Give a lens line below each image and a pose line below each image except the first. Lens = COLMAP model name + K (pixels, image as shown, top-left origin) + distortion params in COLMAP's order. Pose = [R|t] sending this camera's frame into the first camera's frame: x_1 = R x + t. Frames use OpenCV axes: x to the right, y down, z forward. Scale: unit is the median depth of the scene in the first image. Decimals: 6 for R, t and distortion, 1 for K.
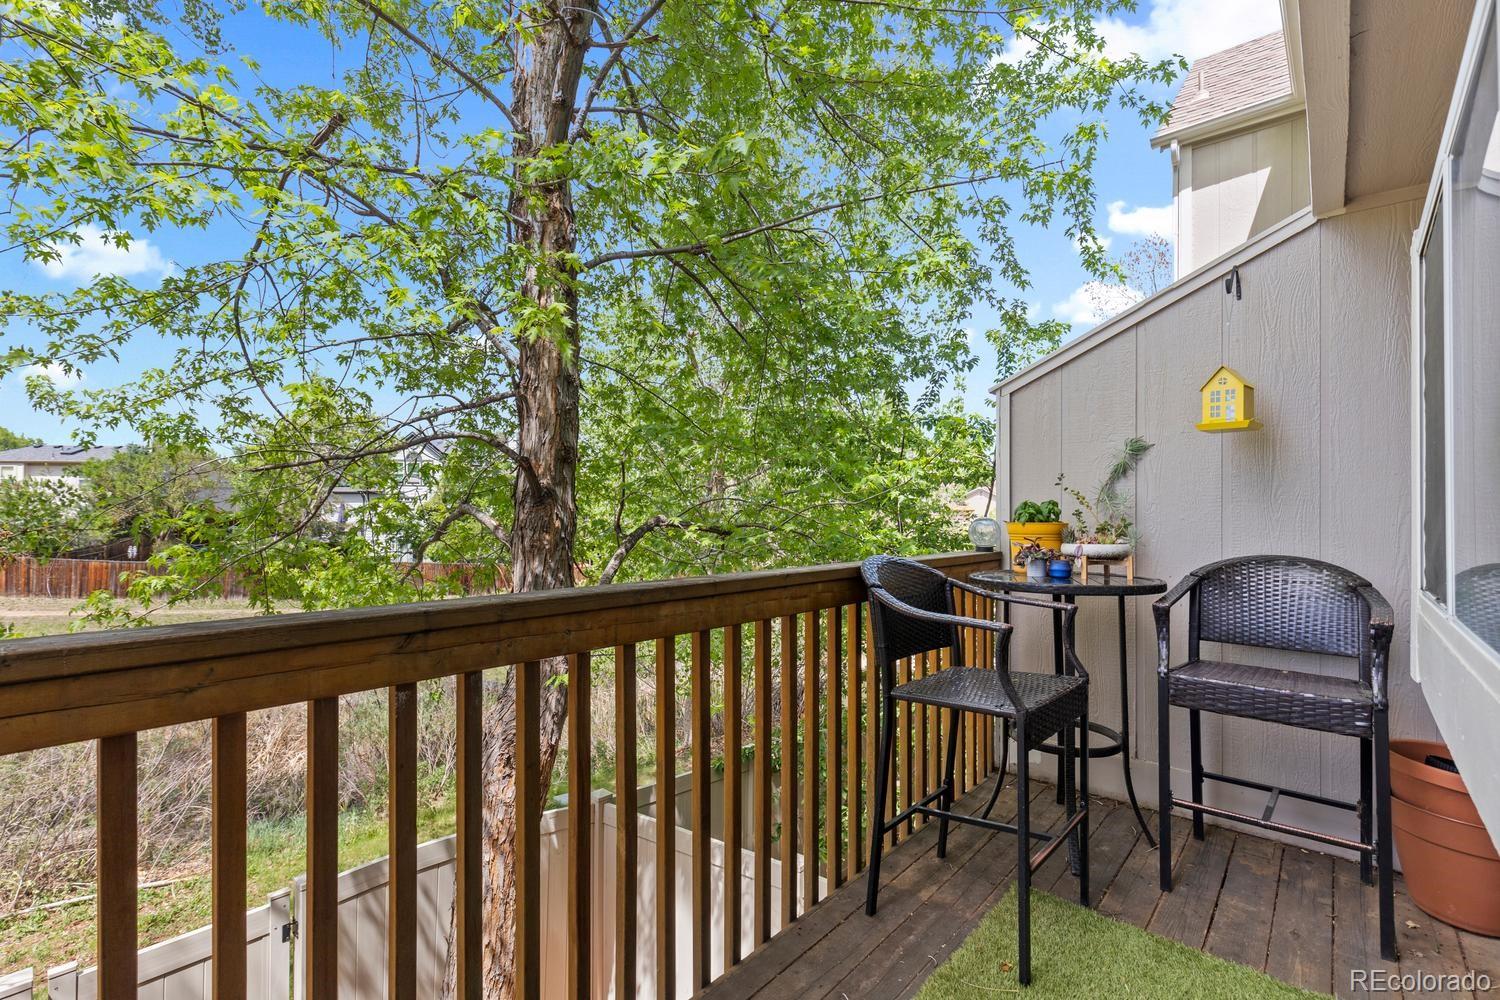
lens RADIAL K [[677.2, 0, 750.0], [0, 677.2, 506.2], [0, 0, 1]] dist [0.002975, -0.000432]
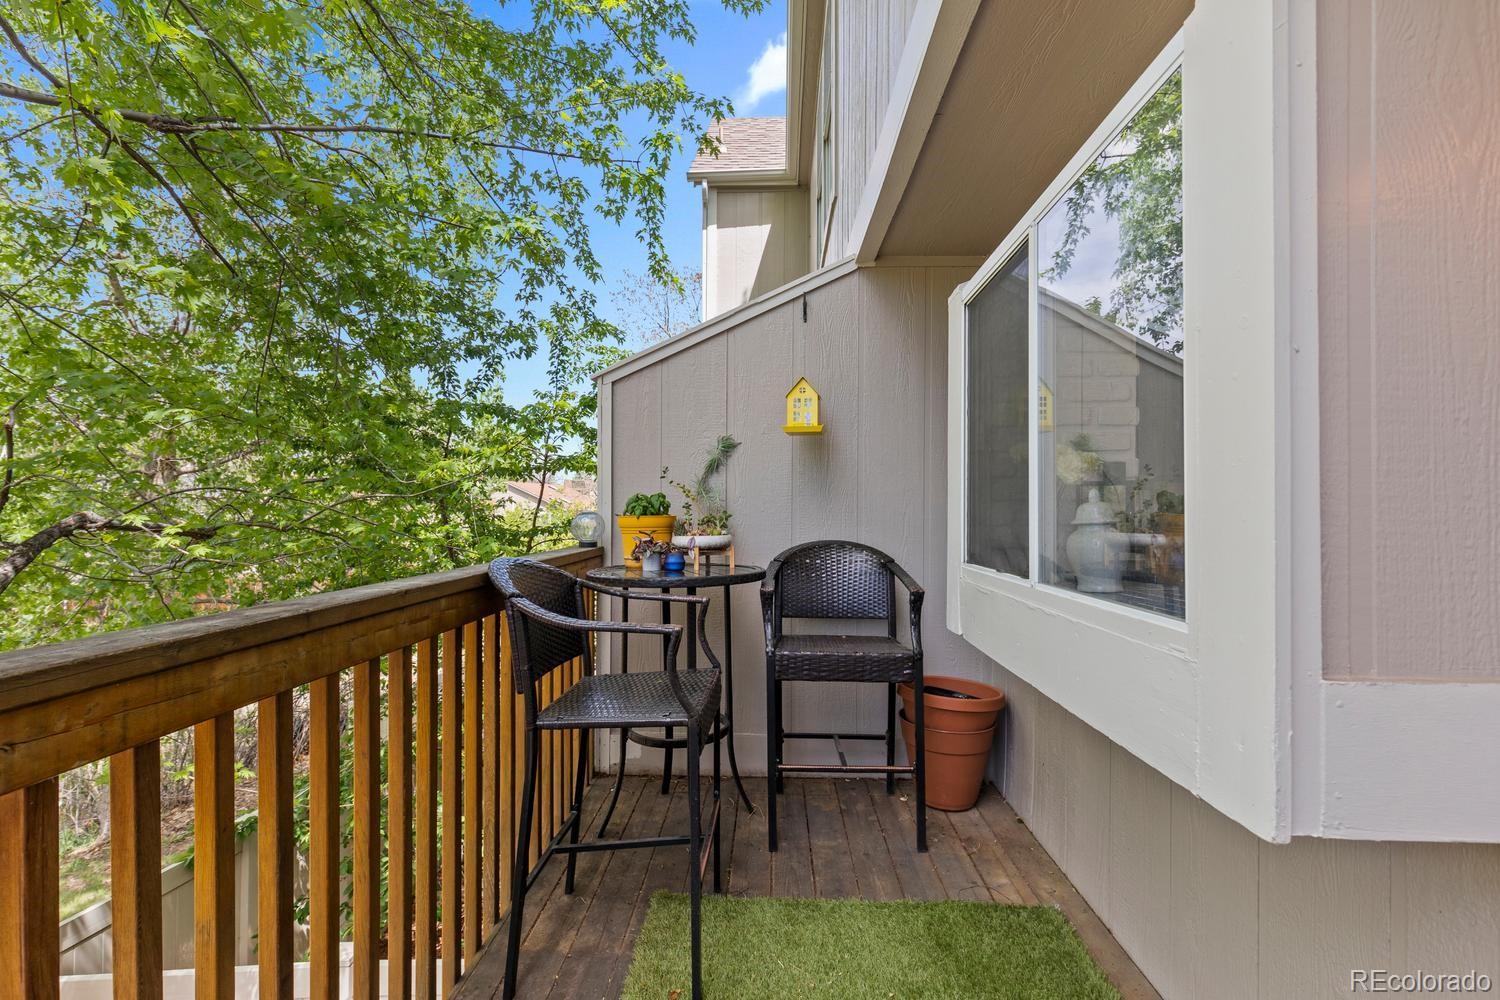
lens RADIAL K [[678.3, 0, 750.0], [0, 678.3, 507.1], [0, 0, 1]] dist [0.010794, 0.000157]
pose [[0.780693, -0.004517, 0.624898, -0.051177], [-0.001343, 0.999959, 0.008906, 0.001666], [-0.624913, -0.007793, 0.780655, 0.090170]]
